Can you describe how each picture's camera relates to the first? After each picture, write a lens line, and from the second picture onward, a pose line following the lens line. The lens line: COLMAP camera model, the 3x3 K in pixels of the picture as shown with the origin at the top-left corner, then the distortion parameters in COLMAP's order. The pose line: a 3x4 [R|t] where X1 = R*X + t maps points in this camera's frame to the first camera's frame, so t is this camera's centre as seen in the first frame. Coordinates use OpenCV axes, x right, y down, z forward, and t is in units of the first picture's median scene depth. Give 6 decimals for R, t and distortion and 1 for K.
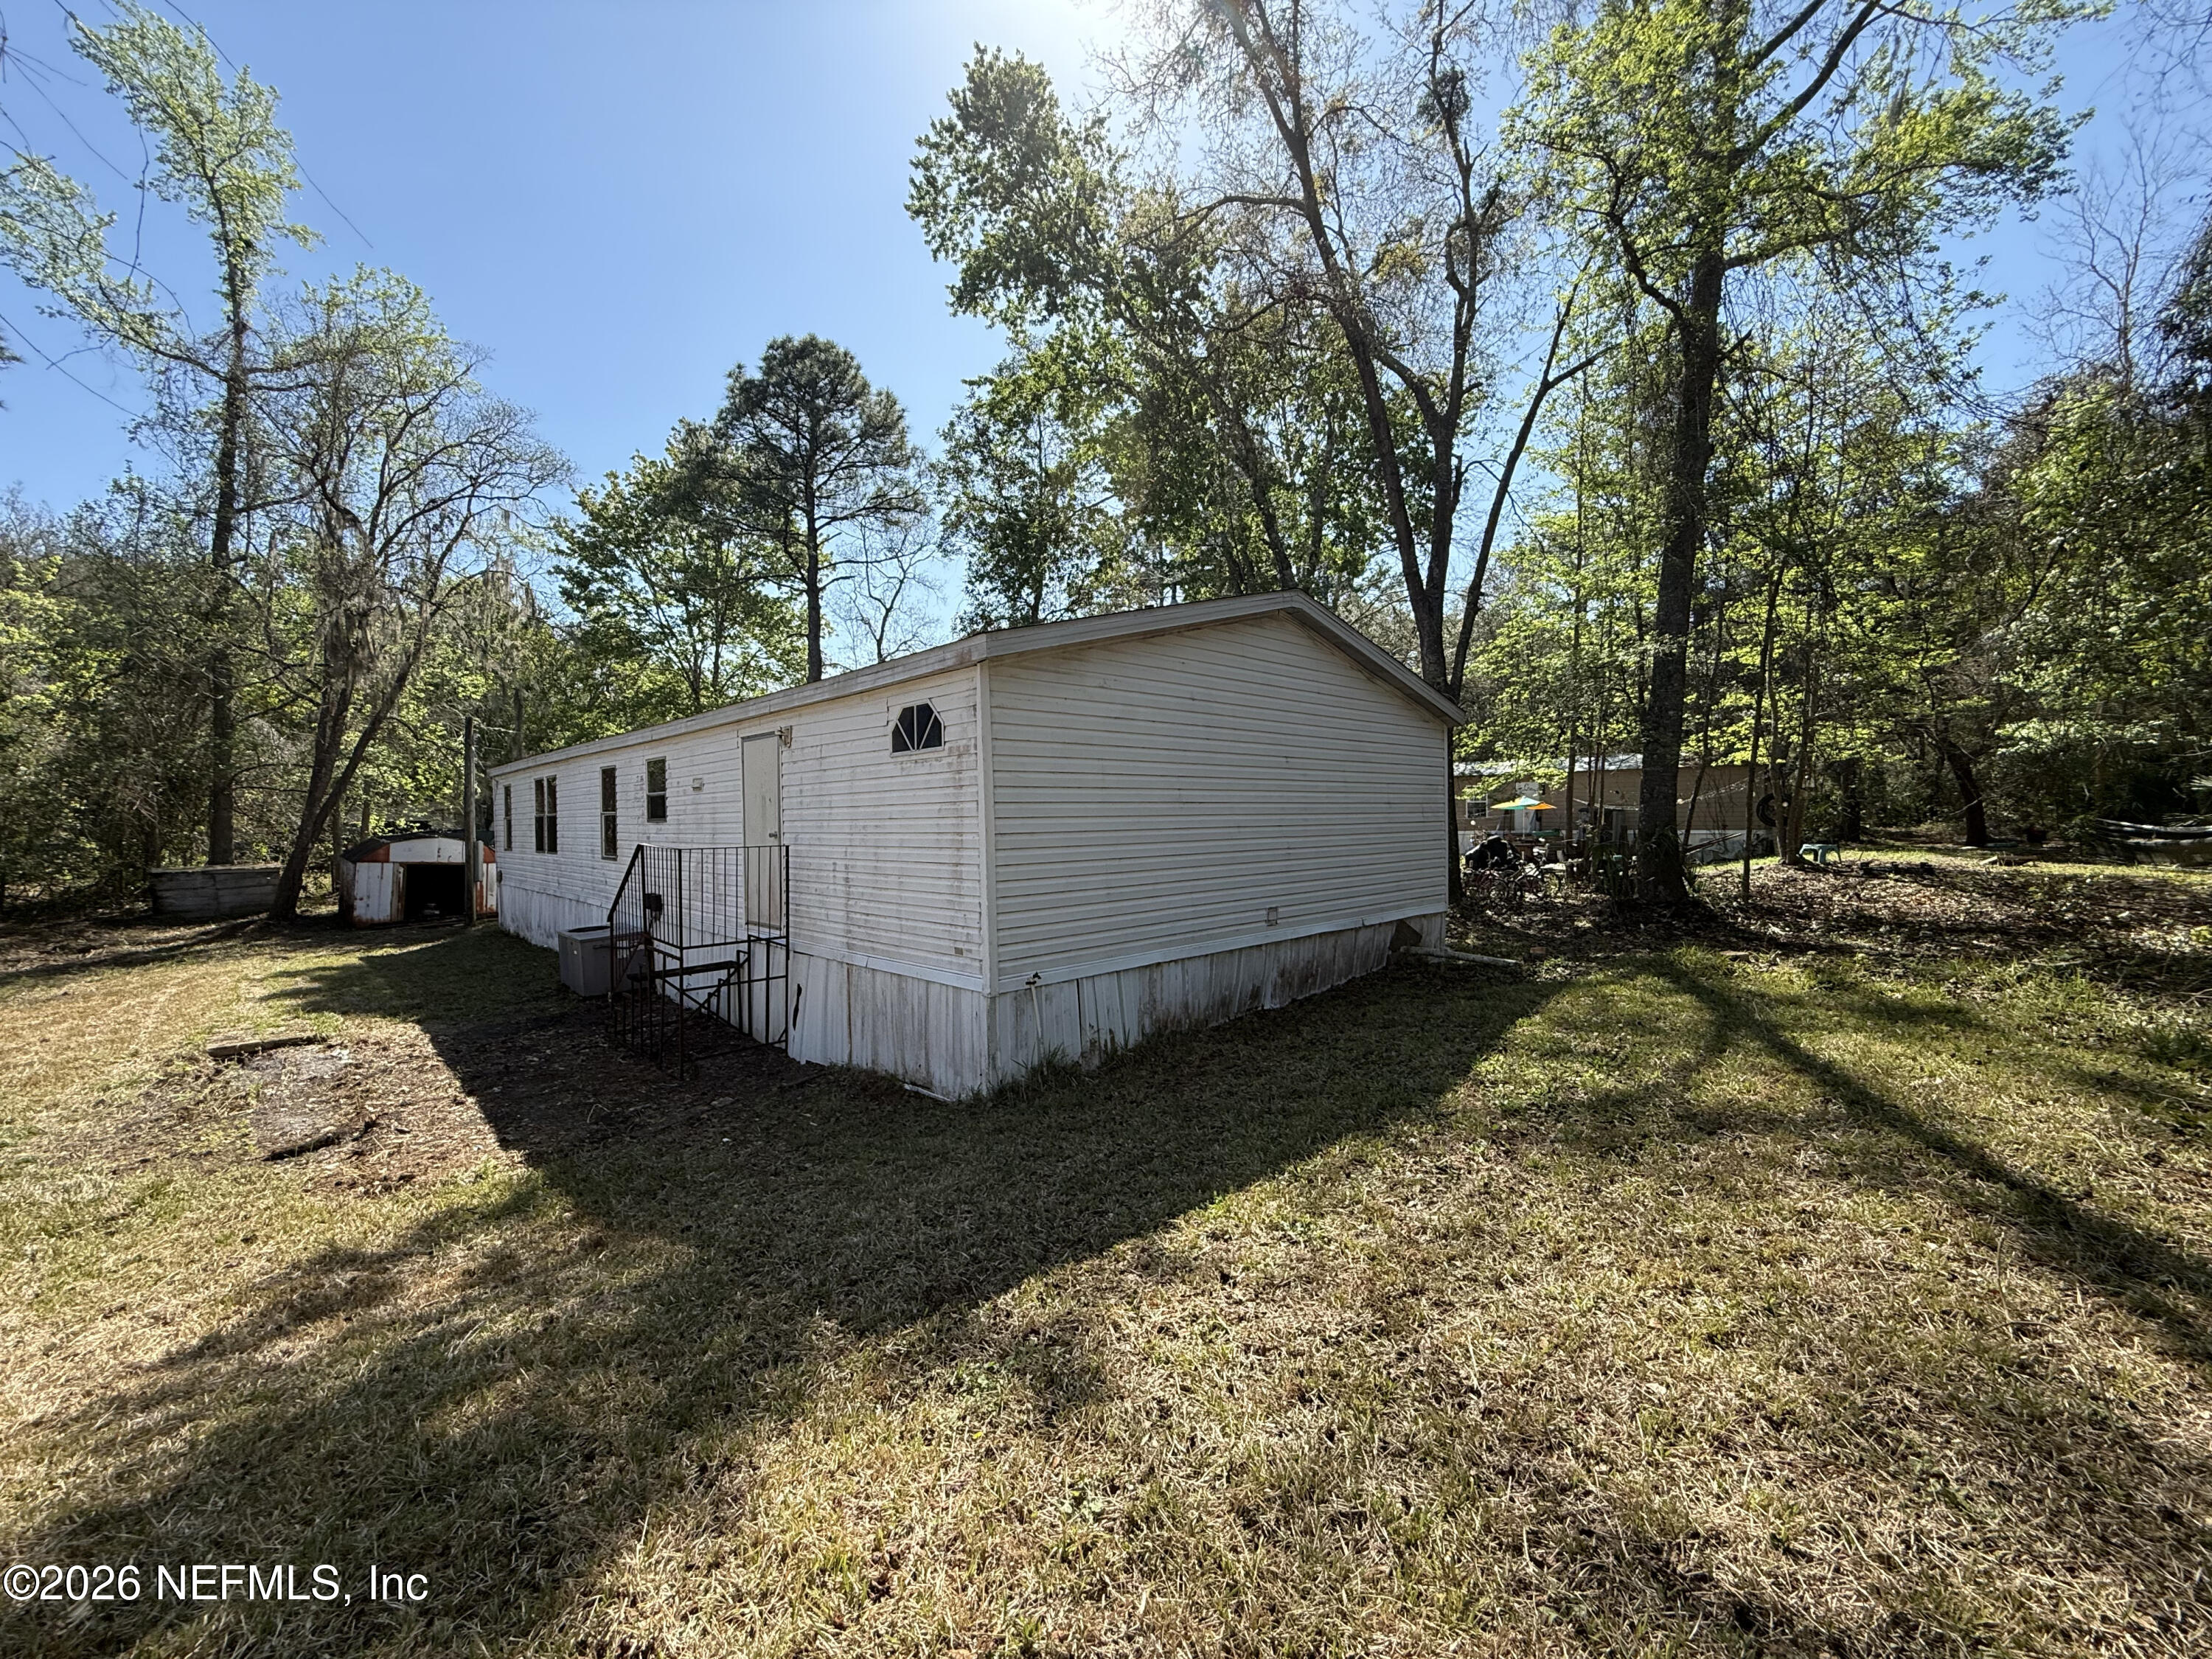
lens RADIAL K [[887.5, 0, 1106.0], [0, 887.5, 829.5], [0, 0, 1]] dist [0.000360, 0.000684]
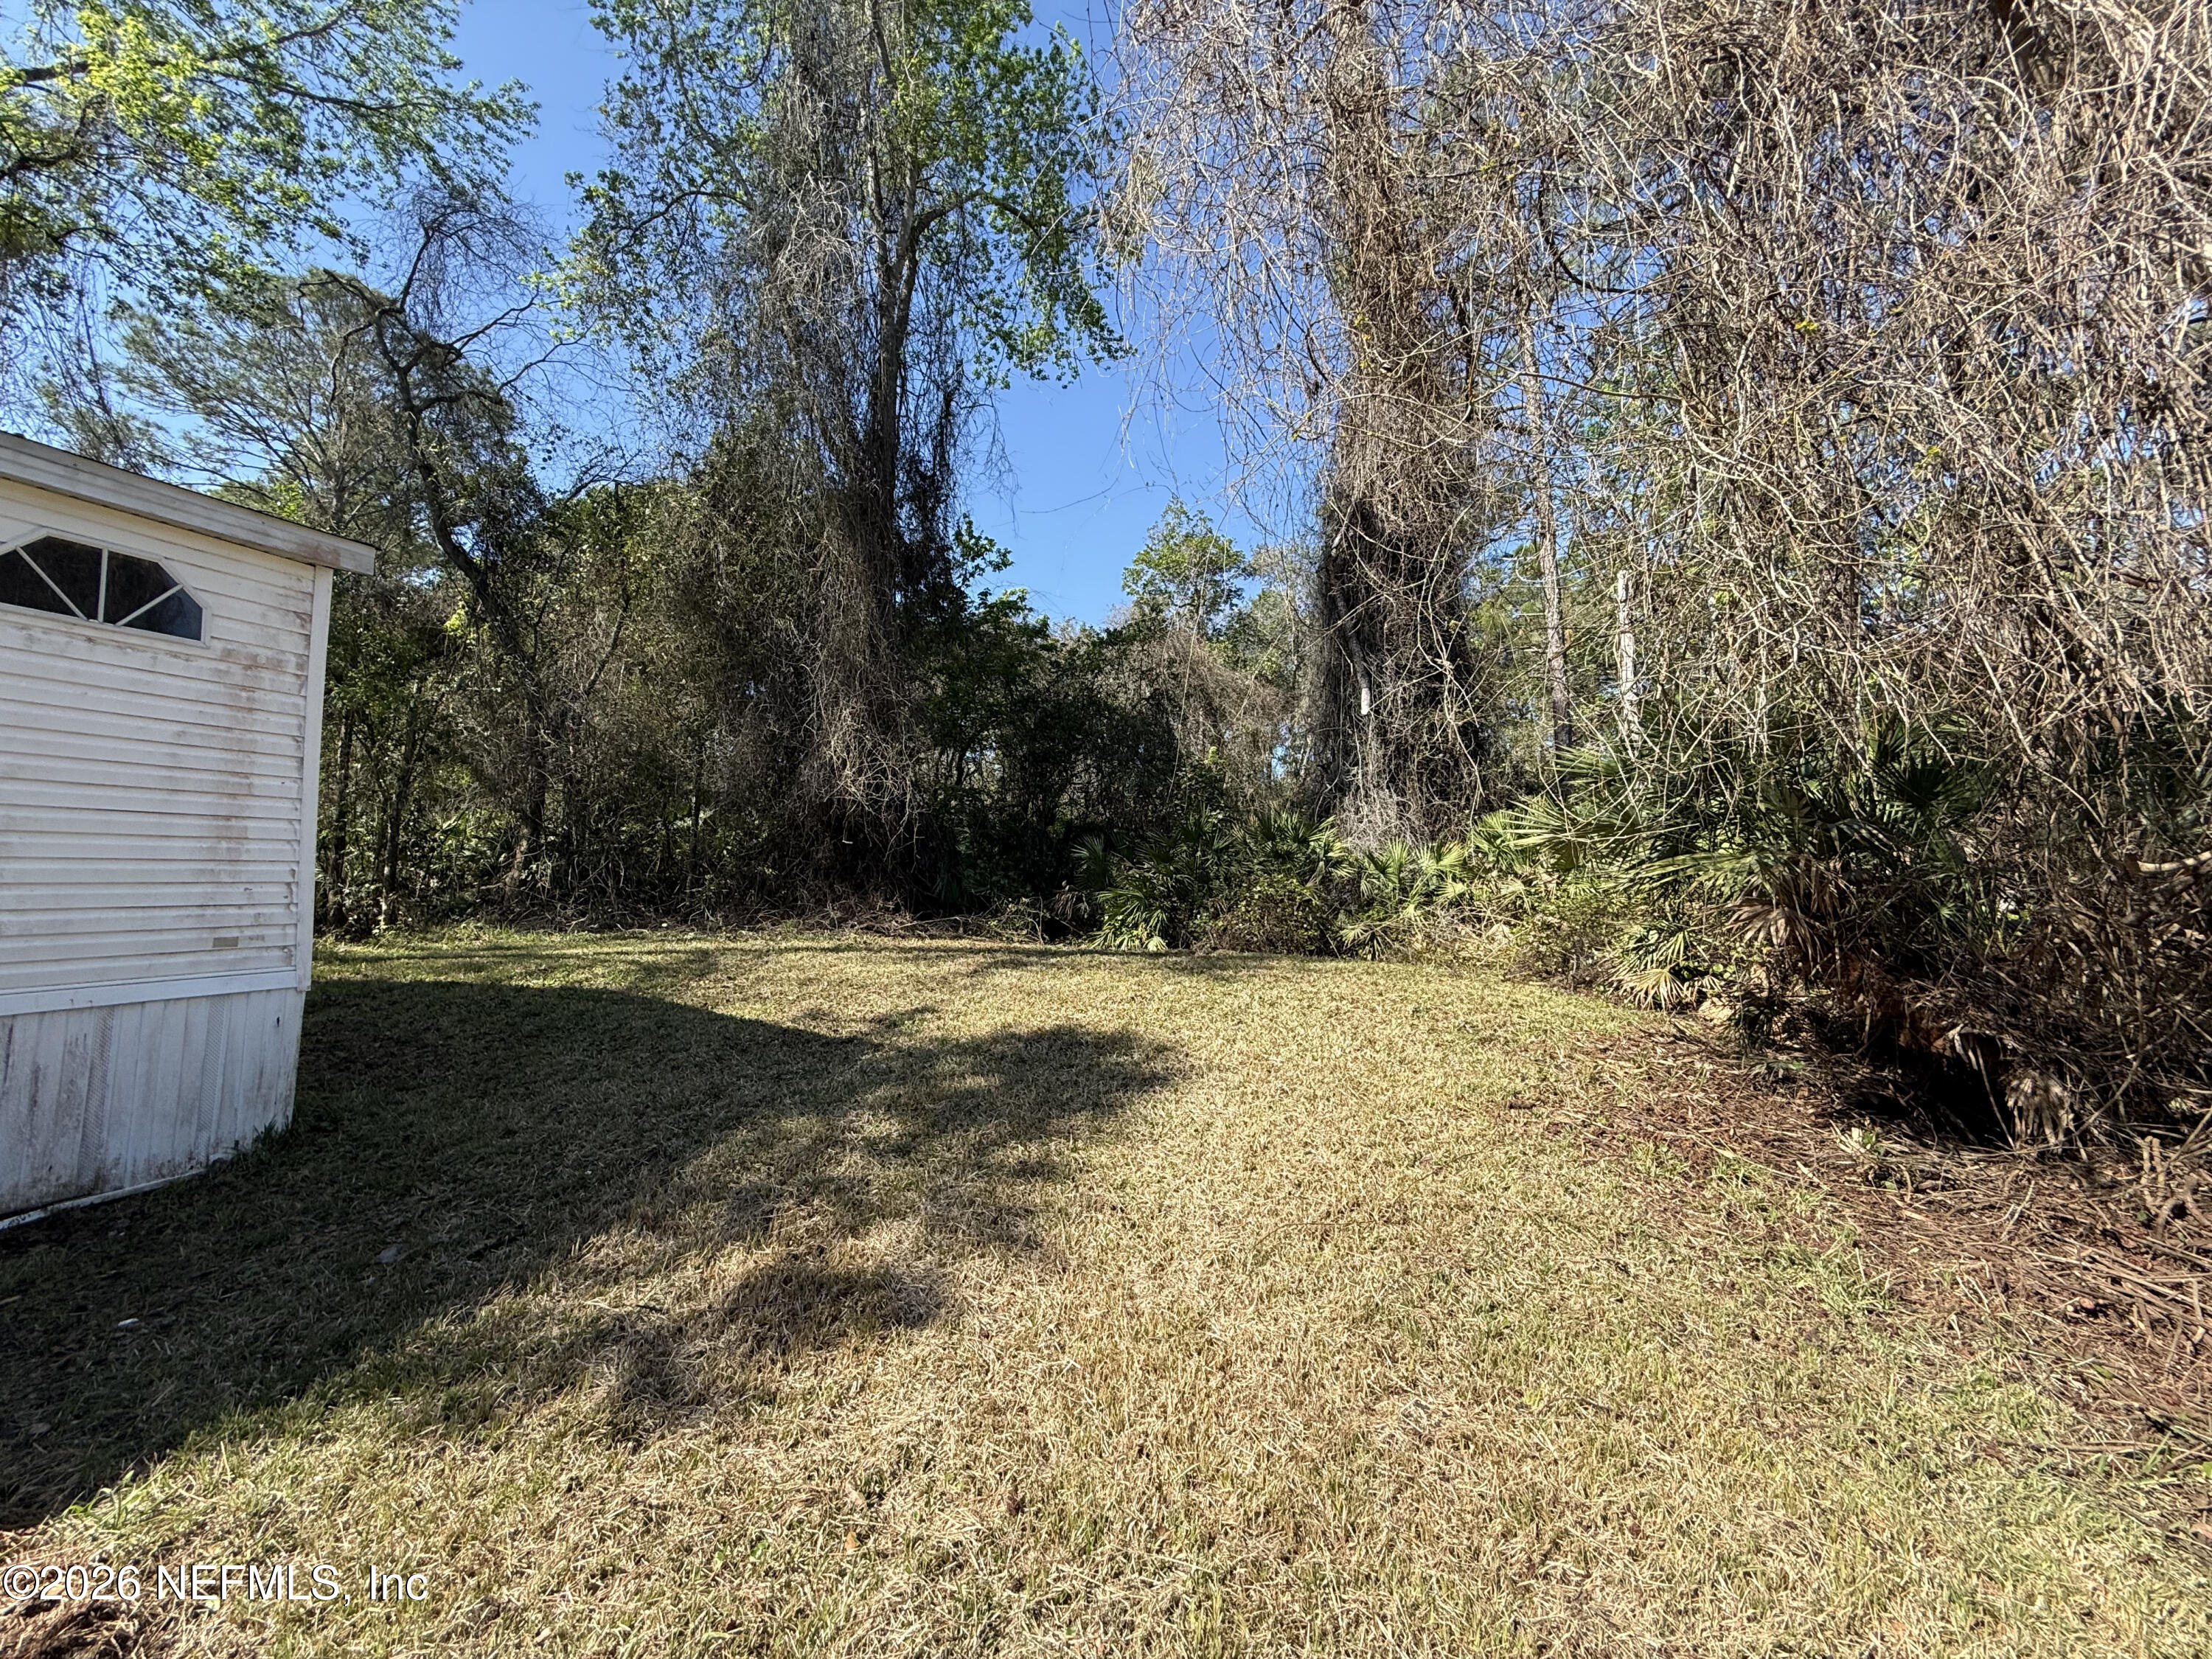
lens RADIAL K [[887.5, 0, 1106.0], [0, 887.5, 829.5], [0, 0, 1]] dist [0.000360, 0.000684]
pose [[-0.443216, 0.060347, 0.894381, -1.078422], [0.023061, 0.998169, -0.055922, 0.102043], [-0.896118, -0.004160, -0.443796, 0.682612]]
